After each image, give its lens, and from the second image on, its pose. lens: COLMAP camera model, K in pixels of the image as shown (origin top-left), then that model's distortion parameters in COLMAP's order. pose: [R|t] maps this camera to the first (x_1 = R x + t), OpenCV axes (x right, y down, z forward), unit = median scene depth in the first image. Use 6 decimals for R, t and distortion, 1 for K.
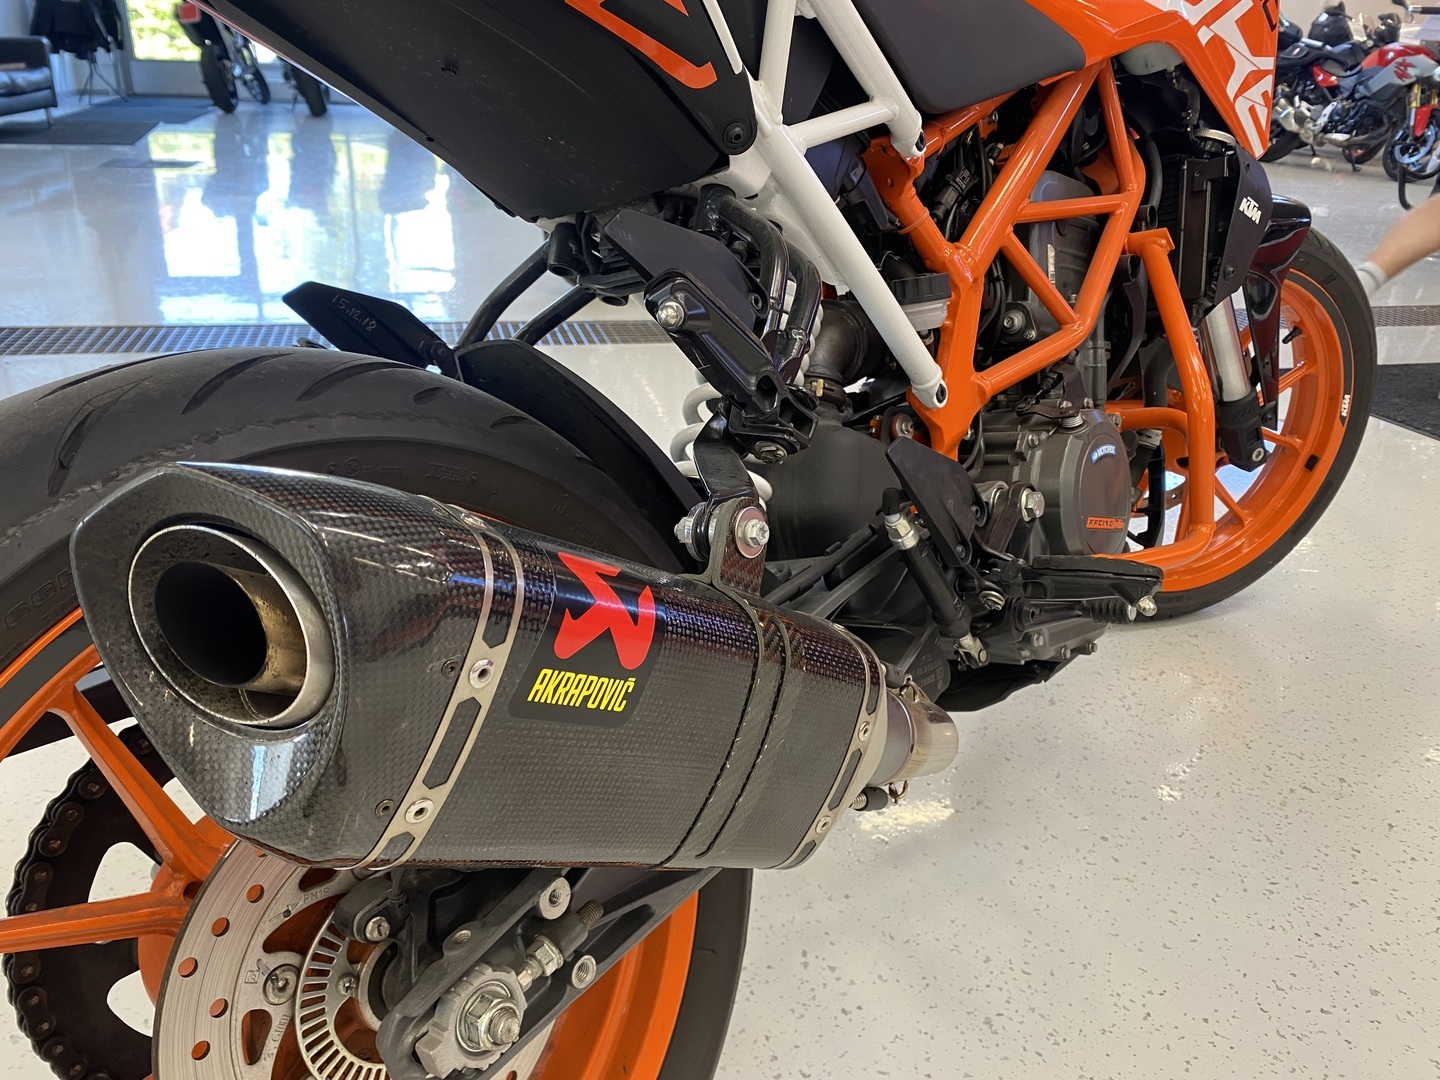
lens RADIAL K [[1093.6, 0, 706.4], [0, 1093.6, 538.6], [0, 0, 1]] dist [0.017160, -0.018592]
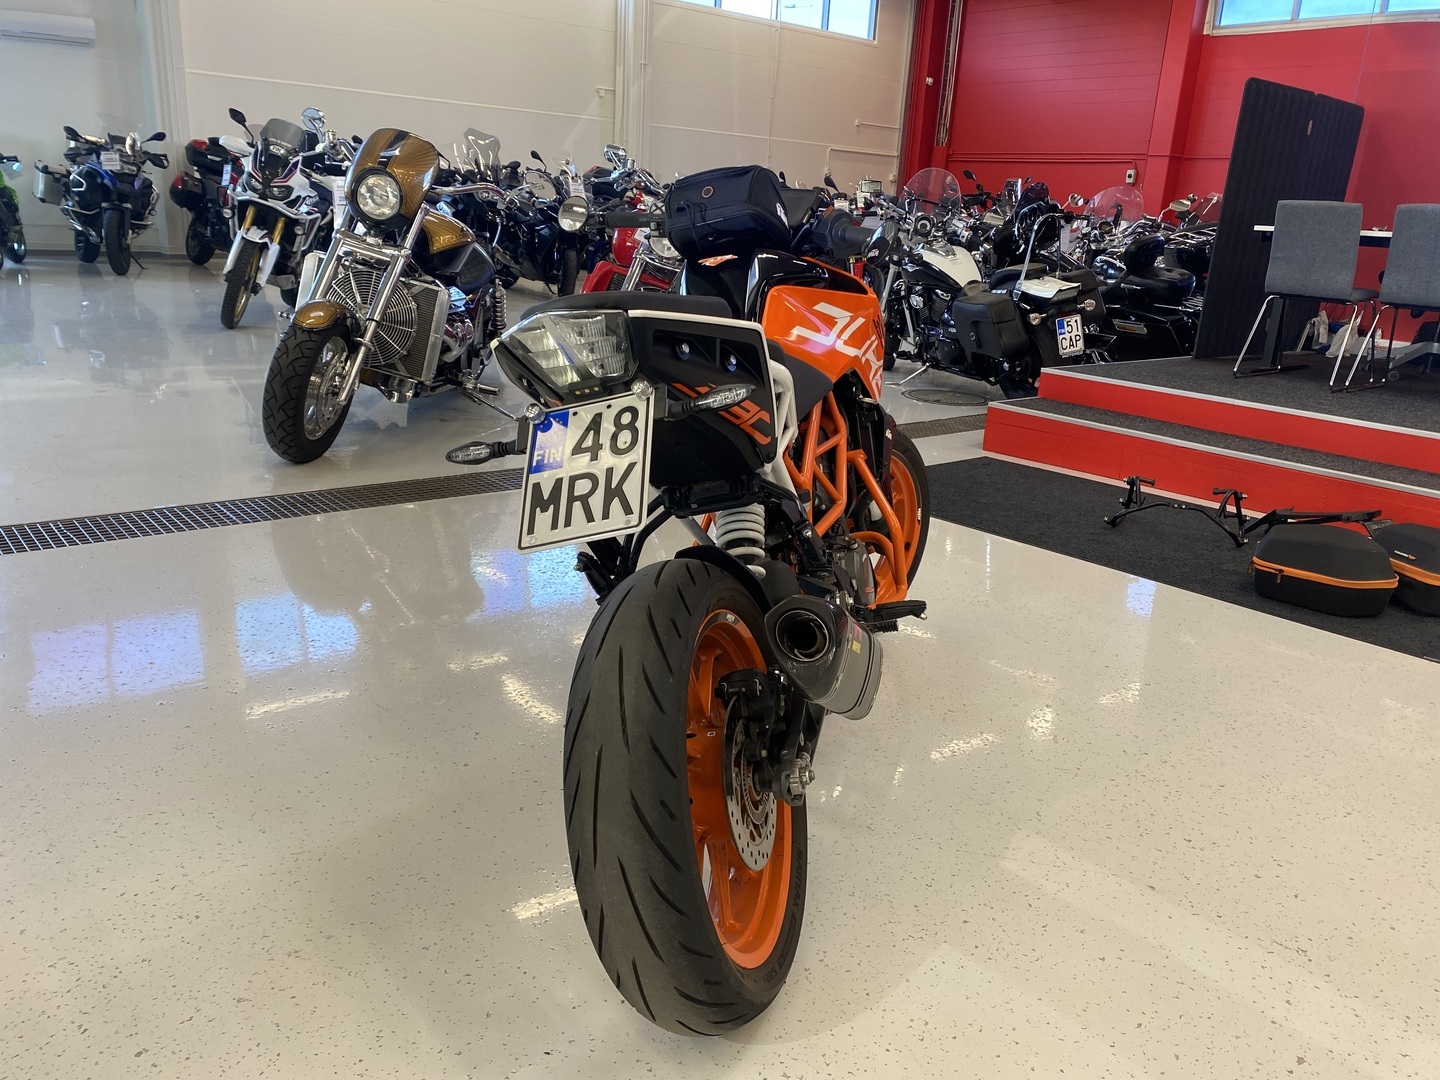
lens RADIAL K [[1093.6, 0, 723.6], [0, 1093.6, 553.8], [0, 0, 1]] dist [0.017160, -0.018592]
pose [[0.900156, -0.121217, 0.418361, -0.719781], [0.156646, 0.986323, -0.051265, -0.016813], [-0.406425, 0.111681, 0.906833, -0.774091]]
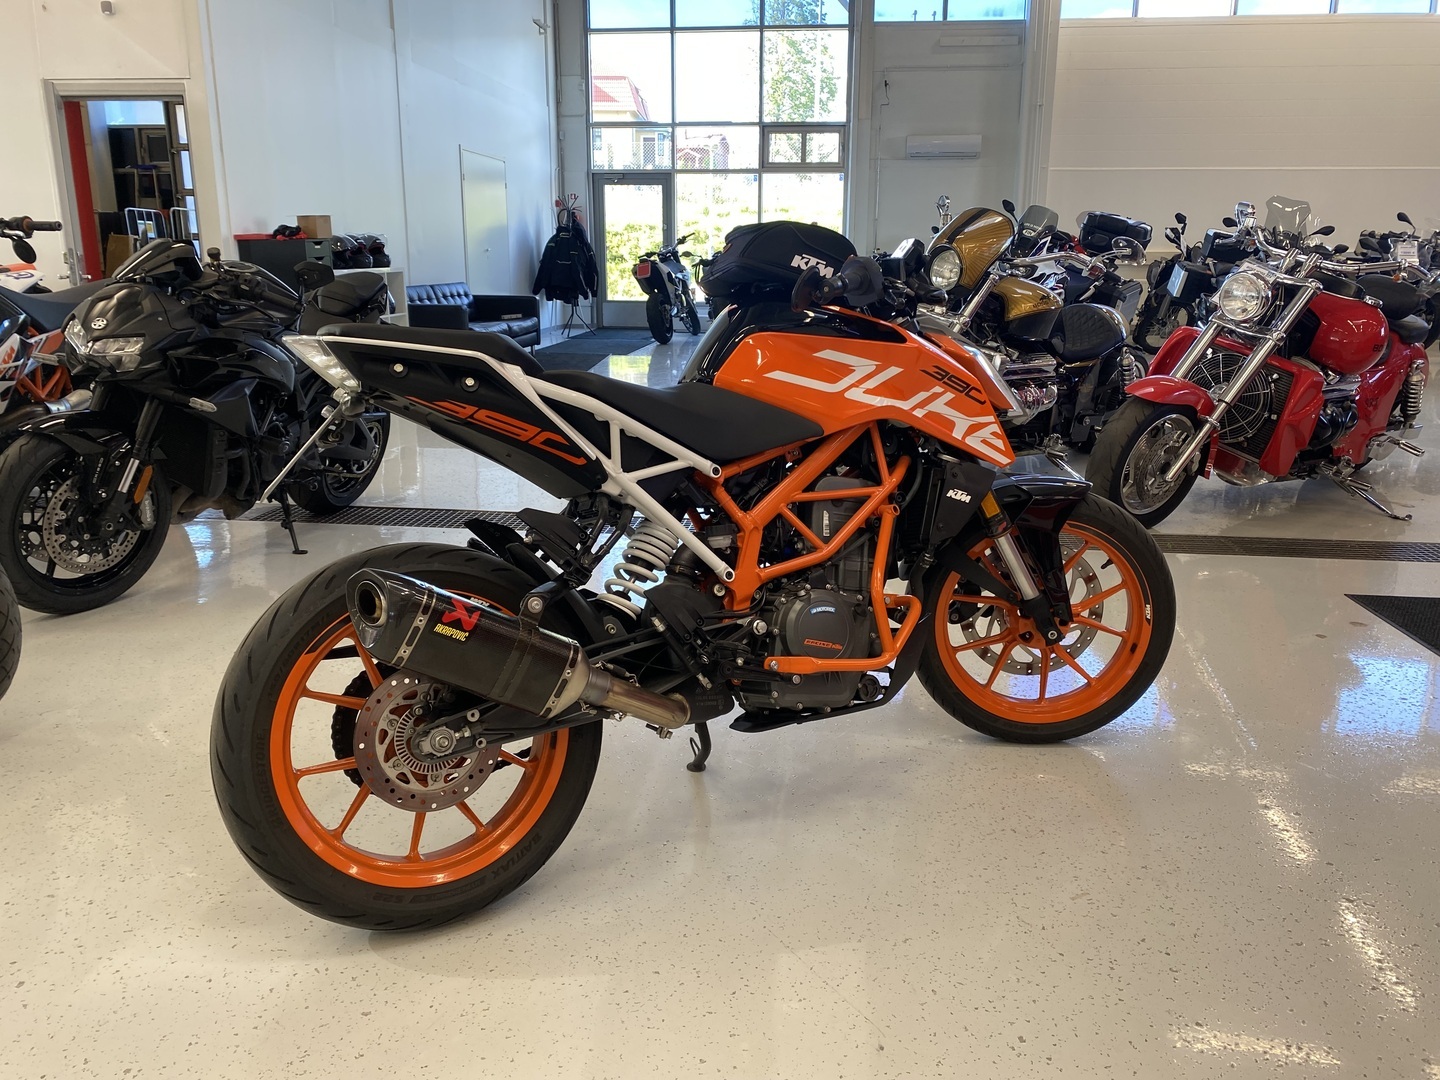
lens RADIAL K [[1093.6, 0, 730.2], [0, 1093.6, 533.0], [0, 0, 1]] dist [0.017160, -0.018592]
pose [[0.936473, 0.052907, -0.346726, 0.820839], [-0.113154, 0.981273, -0.155884, 0.110201], [0.331985, 0.185215, 0.924922, -0.917268]]
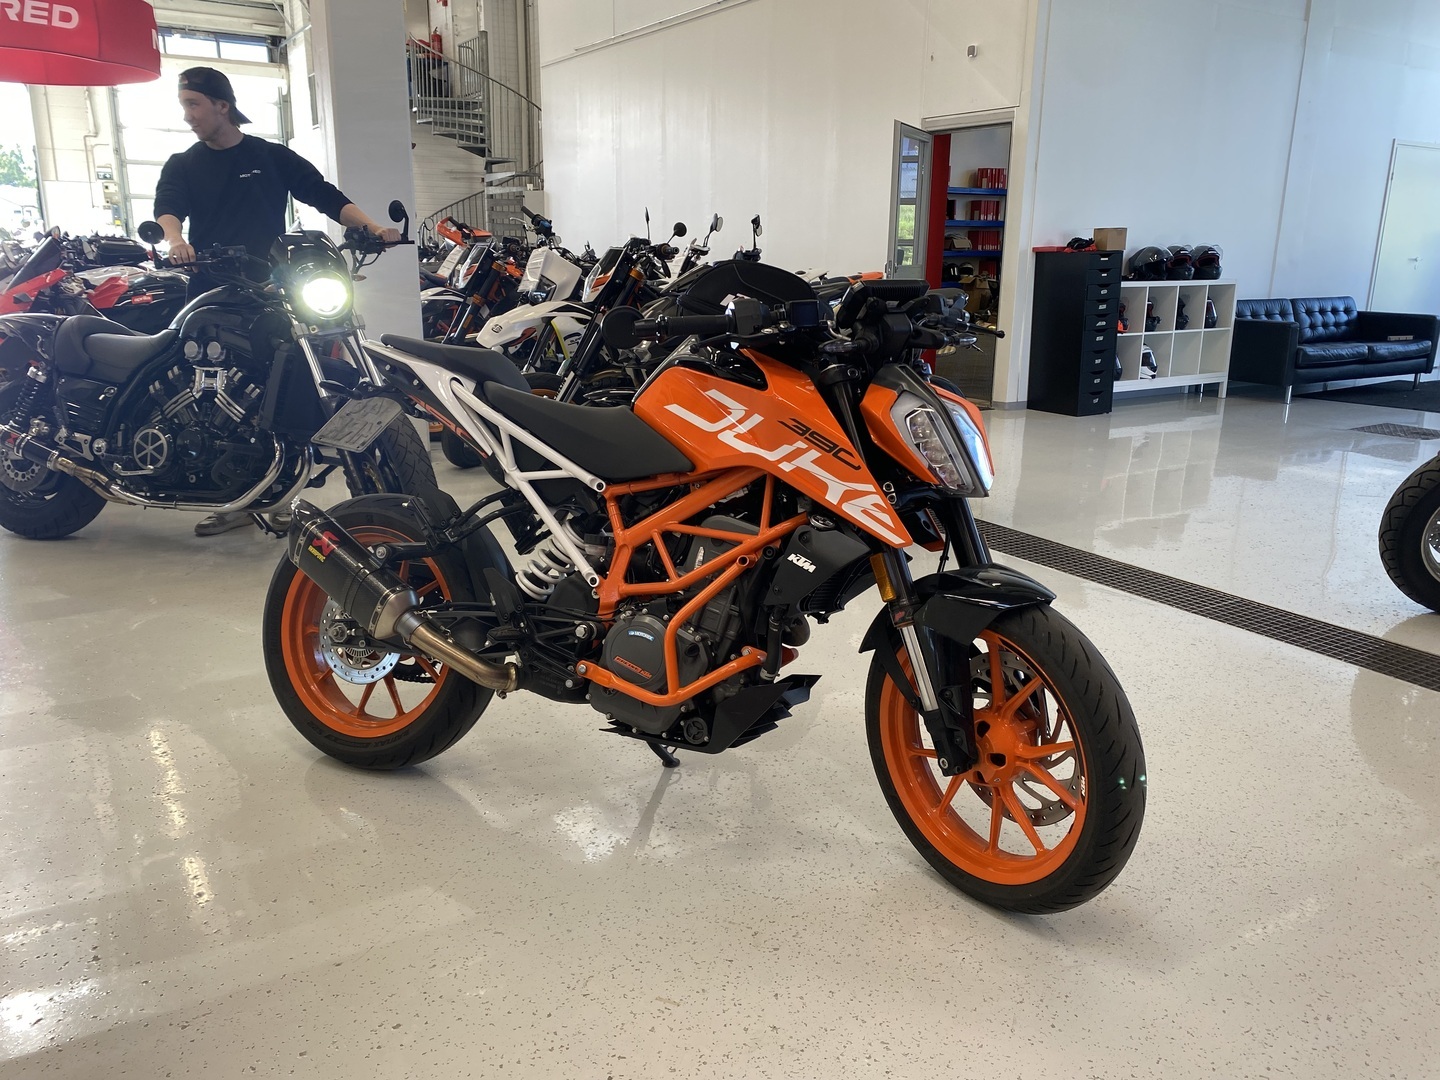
lens RADIAL K [[1093.6, 0, 727.6], [0, 1093.6, 531.5], [0, 0, 1]] dist [0.017160, -0.018592]
pose [[0.307879, 0.204665, -0.929152, 2.152641], [-0.386074, 0.919446, 0.074600, -0.447275], [0.869573, 0.335753, 0.362094, 0.262921]]
